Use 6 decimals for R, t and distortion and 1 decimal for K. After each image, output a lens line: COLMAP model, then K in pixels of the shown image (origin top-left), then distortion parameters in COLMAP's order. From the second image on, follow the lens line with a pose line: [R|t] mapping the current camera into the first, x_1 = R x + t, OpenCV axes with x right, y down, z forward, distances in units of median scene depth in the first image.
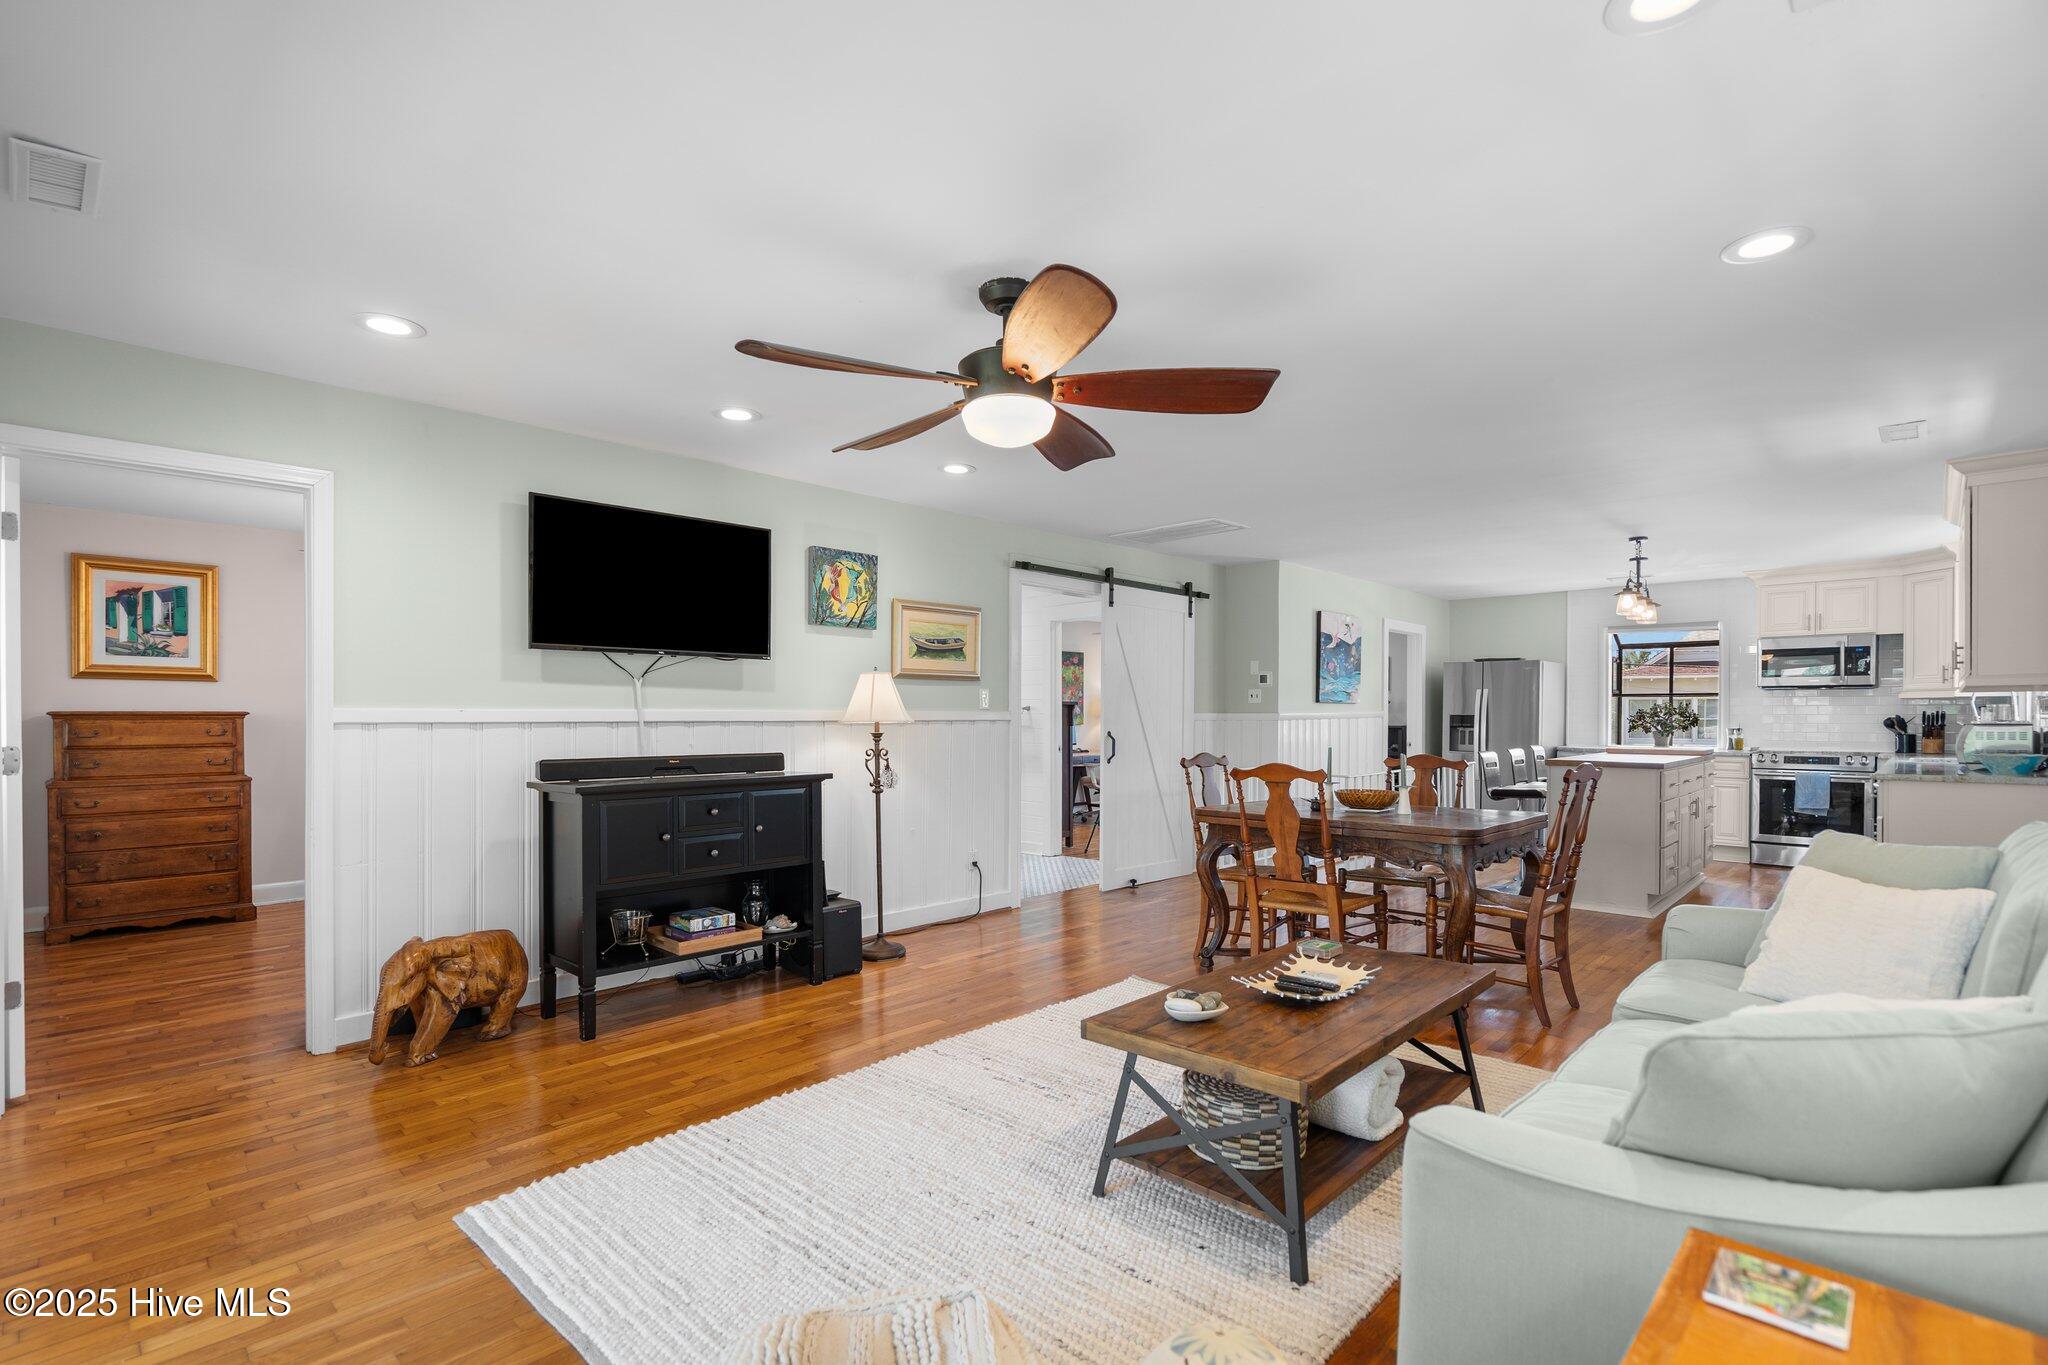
lens RADIAL K [[965.7, 0, 1025.1], [0, 965.7, 719.5], [0, 0, 1]] dist [0.000094, 0.000018]
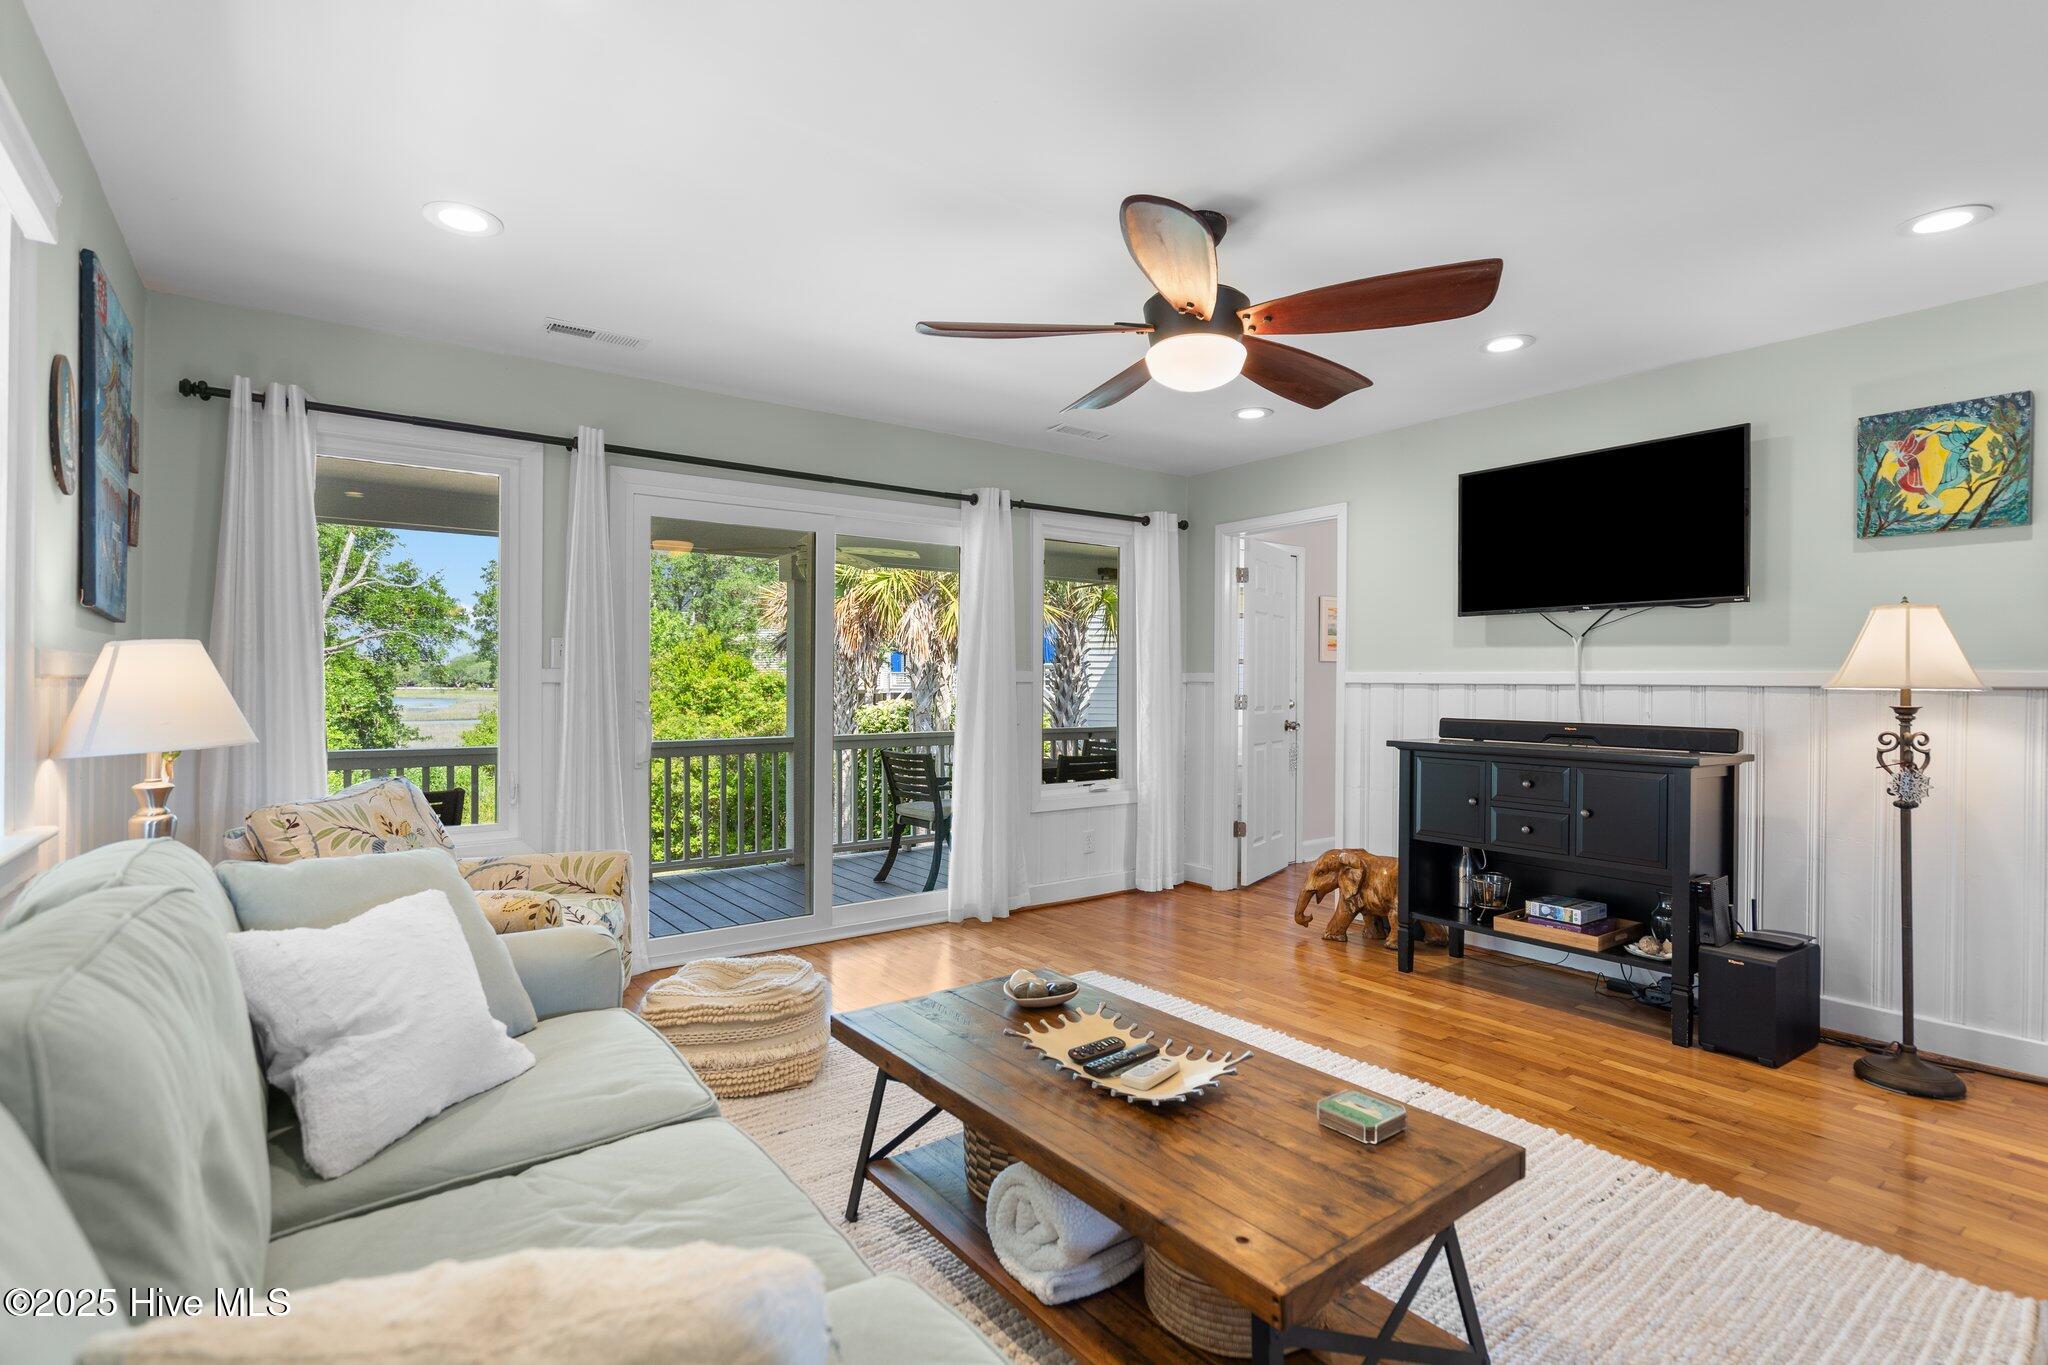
lens RADIAL K [[950.9, 0, 1024.0], [0, 950.9, 682.5], [0, 0, 1]] dist [-0.000207, -0.000097]
pose [[-0.168629, -0.003229, -0.985674, 0.535623], [-0.015293, 0.999883, -0.000659, 0.008039], [0.985561, 0.014962, -0.168659, 0.585532]]
